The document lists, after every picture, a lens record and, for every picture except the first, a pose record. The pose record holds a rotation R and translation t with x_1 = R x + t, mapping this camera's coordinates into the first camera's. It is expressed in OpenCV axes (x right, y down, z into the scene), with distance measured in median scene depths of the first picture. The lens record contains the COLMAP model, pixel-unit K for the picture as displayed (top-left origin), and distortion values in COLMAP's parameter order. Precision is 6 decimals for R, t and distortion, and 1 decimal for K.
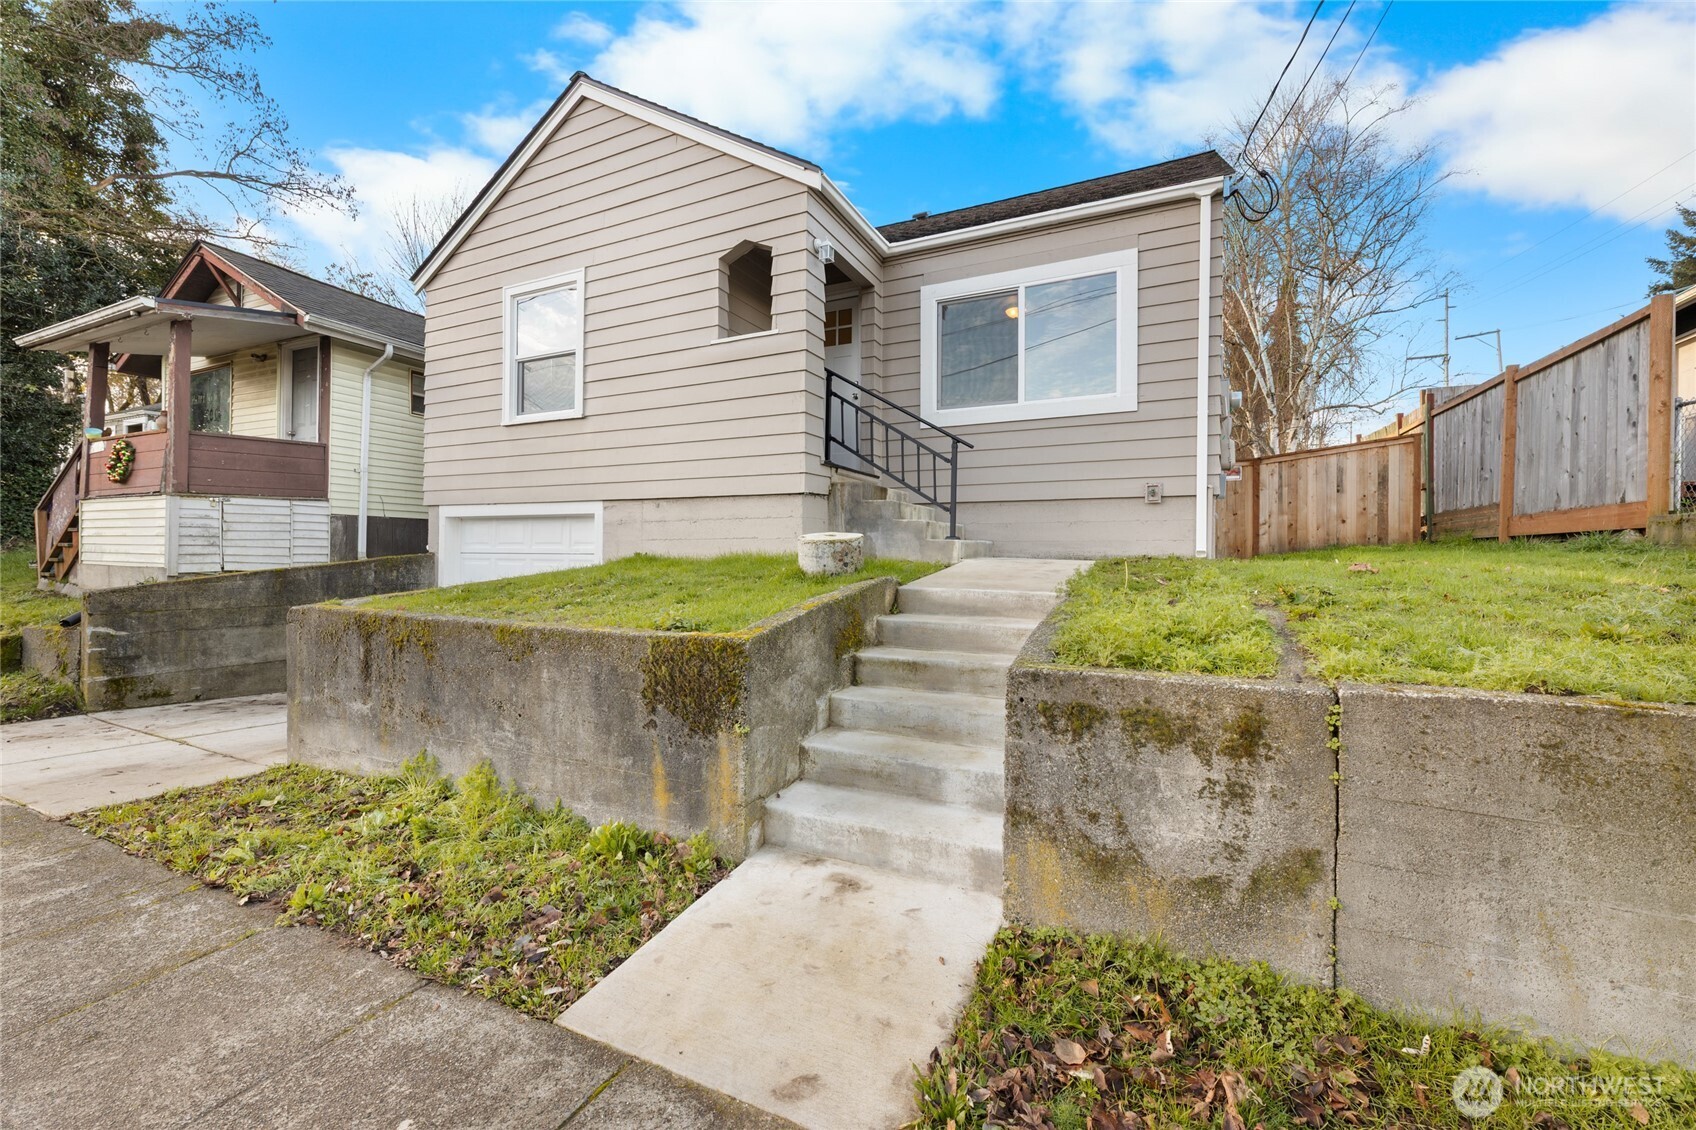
lens RADIAL K [[669.0, 0, 842.7], [0, 669.0, 552.2], [0, 0, 1]] dist [0.000986, 0.000972]
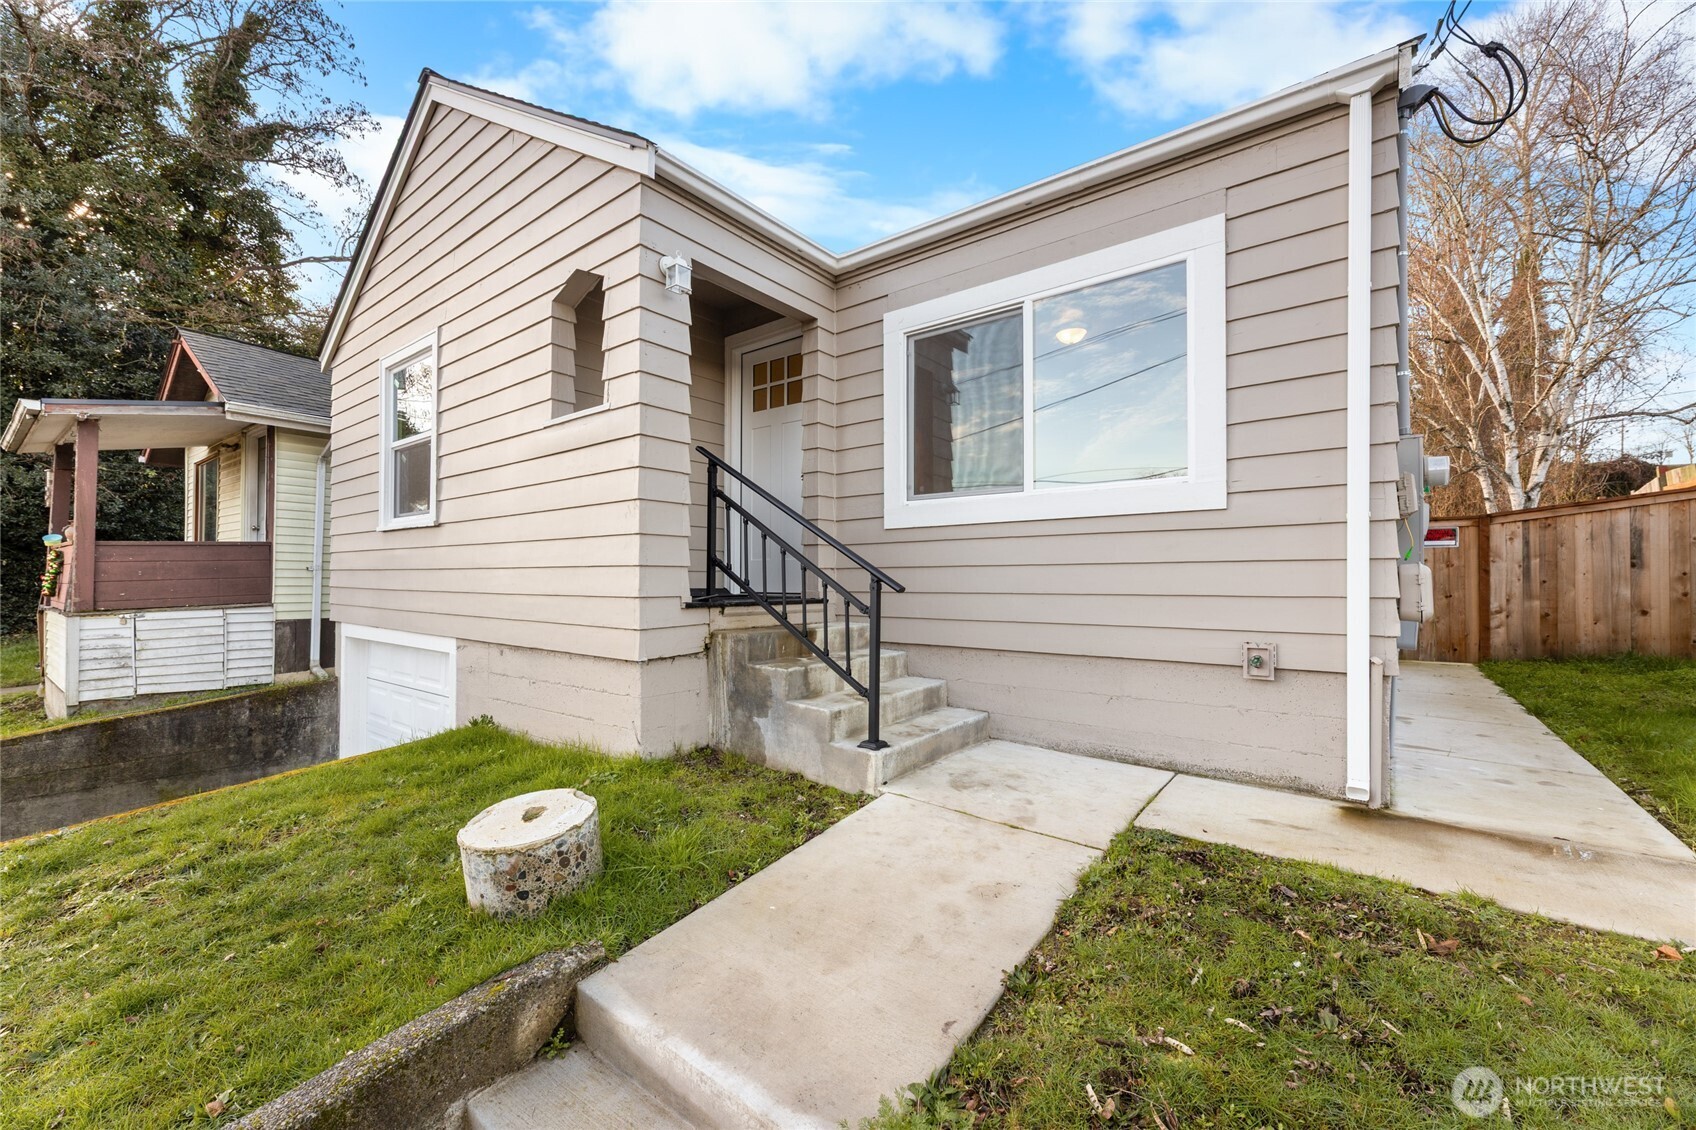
lens RADIAL K [[669.0, 0, 852.5], [0, 669.0, 573.6], [0, 0, 1]] dist [0.000986, 0.000972]
pose [[0.979224, -0.007137, -0.202654, 0.187516], [0.005715, 0.999955, -0.007599, -0.116562], [0.202699, 0.006283, 0.979221, 0.299470]]
